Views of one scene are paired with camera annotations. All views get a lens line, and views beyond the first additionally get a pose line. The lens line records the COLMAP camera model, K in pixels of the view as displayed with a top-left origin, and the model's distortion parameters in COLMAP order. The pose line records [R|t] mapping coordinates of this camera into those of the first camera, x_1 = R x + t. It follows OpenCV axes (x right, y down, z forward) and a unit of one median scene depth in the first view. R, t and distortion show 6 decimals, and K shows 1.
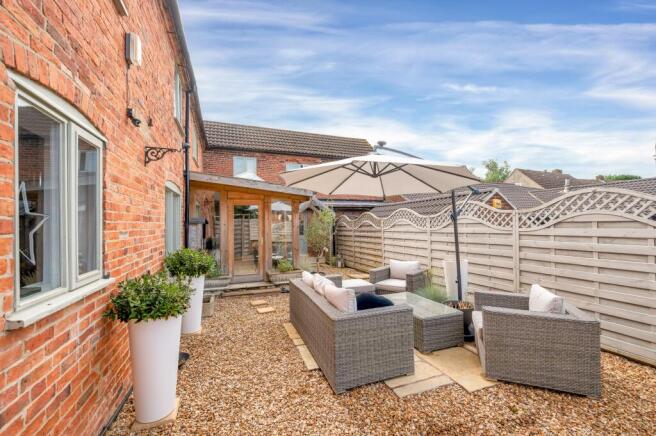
lens RADIAL K [[260.8, 0, 326.3], [0, 260.8, 220.5], [0, 0, 1]] dist [0.004090, 0.000570]
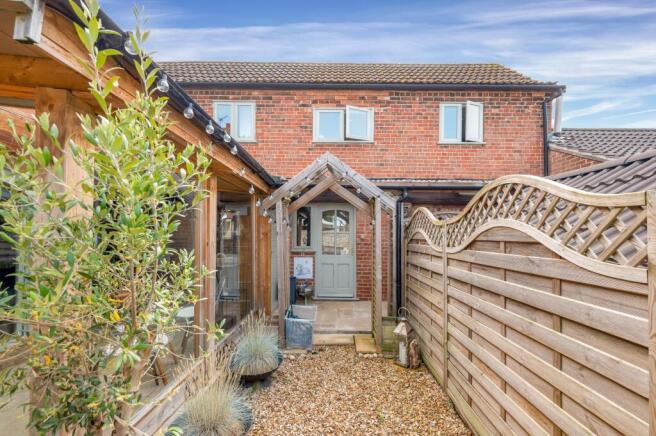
lens RADIAL K [[274.9, 0, 333.3], [0, 274.9, 235.0], [0, 0, 1]] dist [0.003444, 0.000236]
pose [[0.931588, 0.024353, -0.362698, 0.092430], [-0.015613, 0.999513, 0.027008, 0.007961], [0.363179, -0.019498, 0.931515, 0.644035]]
